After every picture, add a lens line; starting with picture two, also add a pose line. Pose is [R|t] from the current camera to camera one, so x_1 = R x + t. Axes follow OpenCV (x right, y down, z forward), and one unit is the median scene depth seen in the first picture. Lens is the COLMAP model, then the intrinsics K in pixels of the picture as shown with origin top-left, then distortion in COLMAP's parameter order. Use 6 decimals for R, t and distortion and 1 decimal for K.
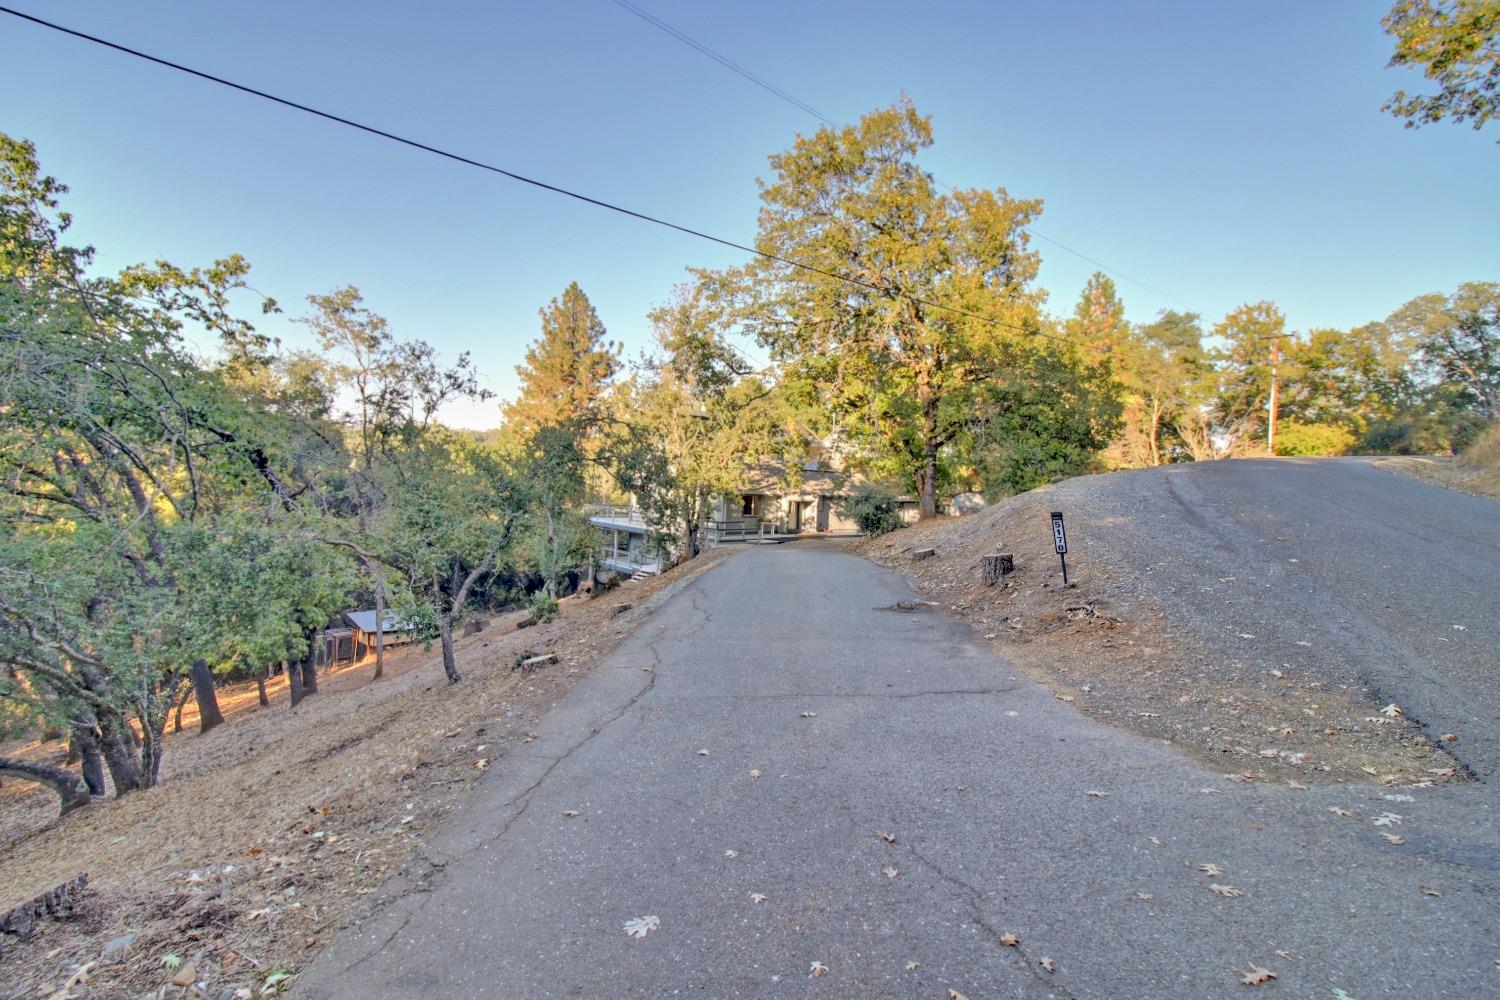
lens RADIAL K [[715.1, 0, 750.1], [0, 715.1, 480.0], [0, 0, 1]] dist [0.004944, -0.000880]
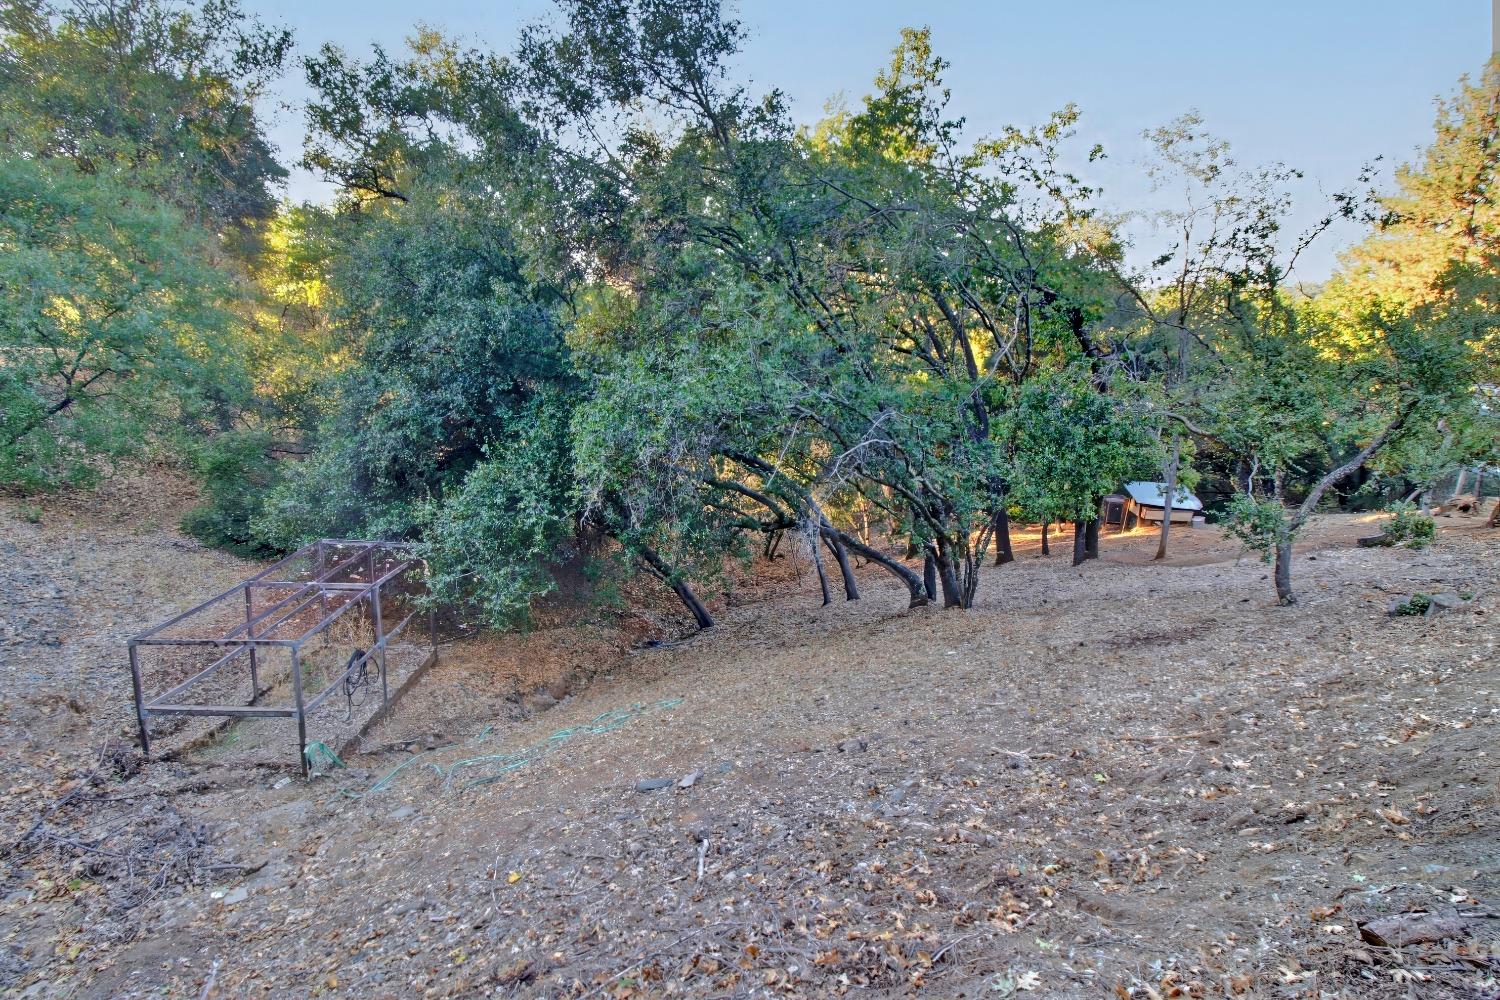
lens RADIAL K [[715.1, 0, 750.1], [0, 715.1, 480.0], [0, 0, 1]] dist [0.004944, -0.000880]
pose [[0.561553, 0.171700, -0.809430, -0.093647], [-0.016175, 0.980324, 0.196730, 0.001533], [0.827282, -0.097382, 0.553282, 0.062016]]
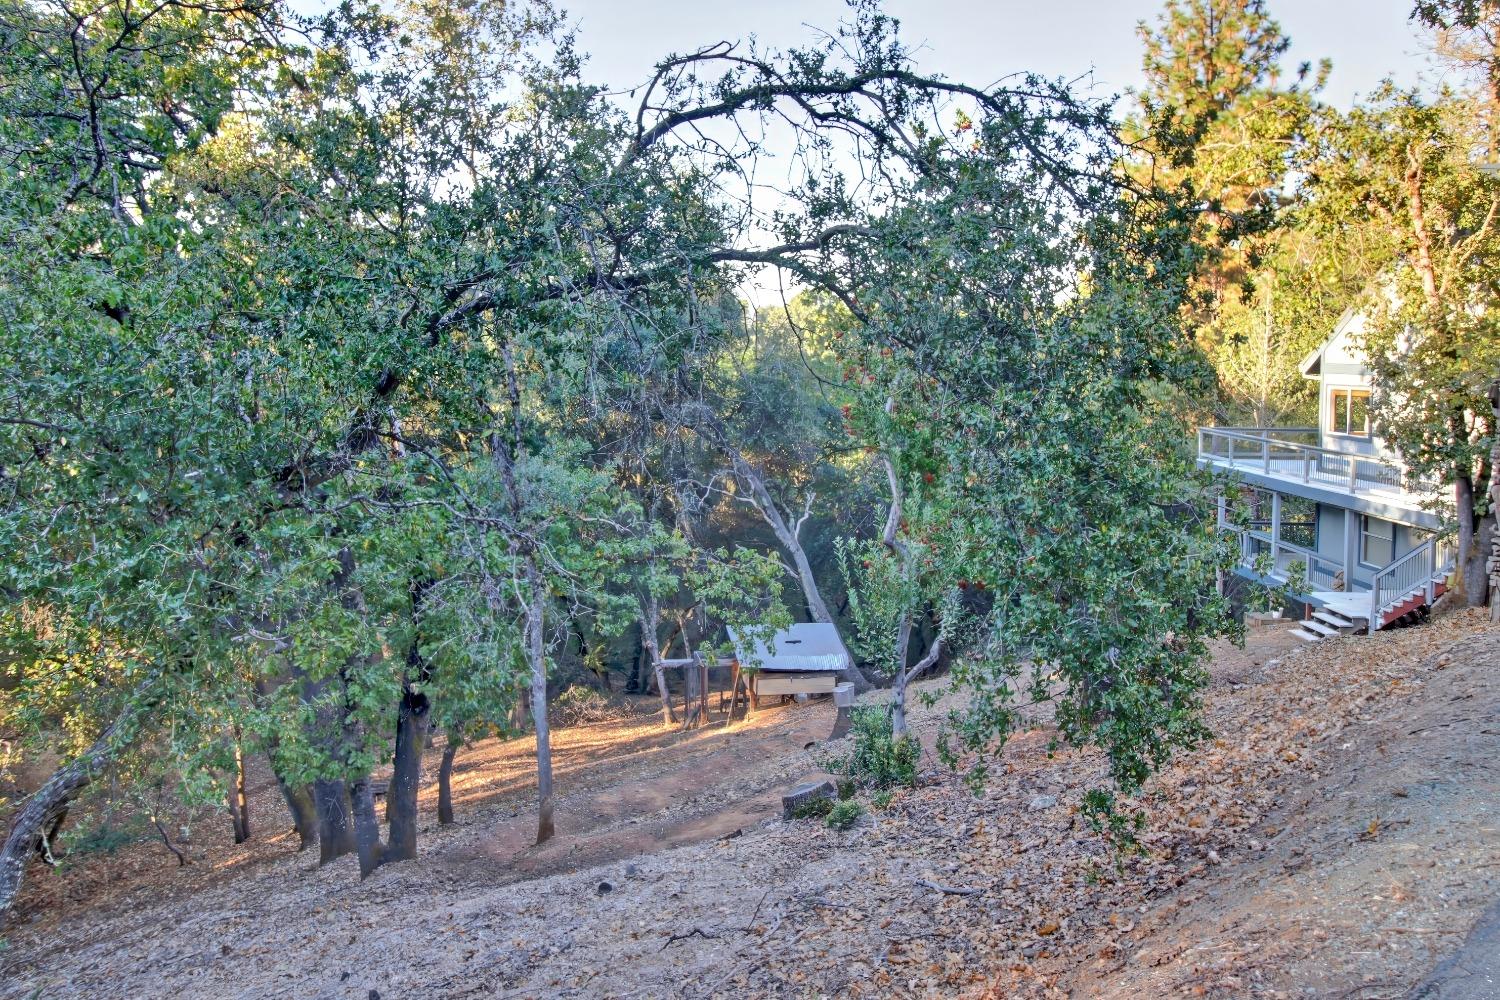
lens RADIAL K [[1121.7, 0, 750.0], [0, 1121.7, 393.6], [0, 0, 1]] dist [0.043796, 0.000424]
pose [[0.761608, -0.006414, -0.648007, 0.004923], [0.011687, 0.999924, 0.003839, 0.015046], [0.647933, -0.010497, 0.761625, 0.641451]]
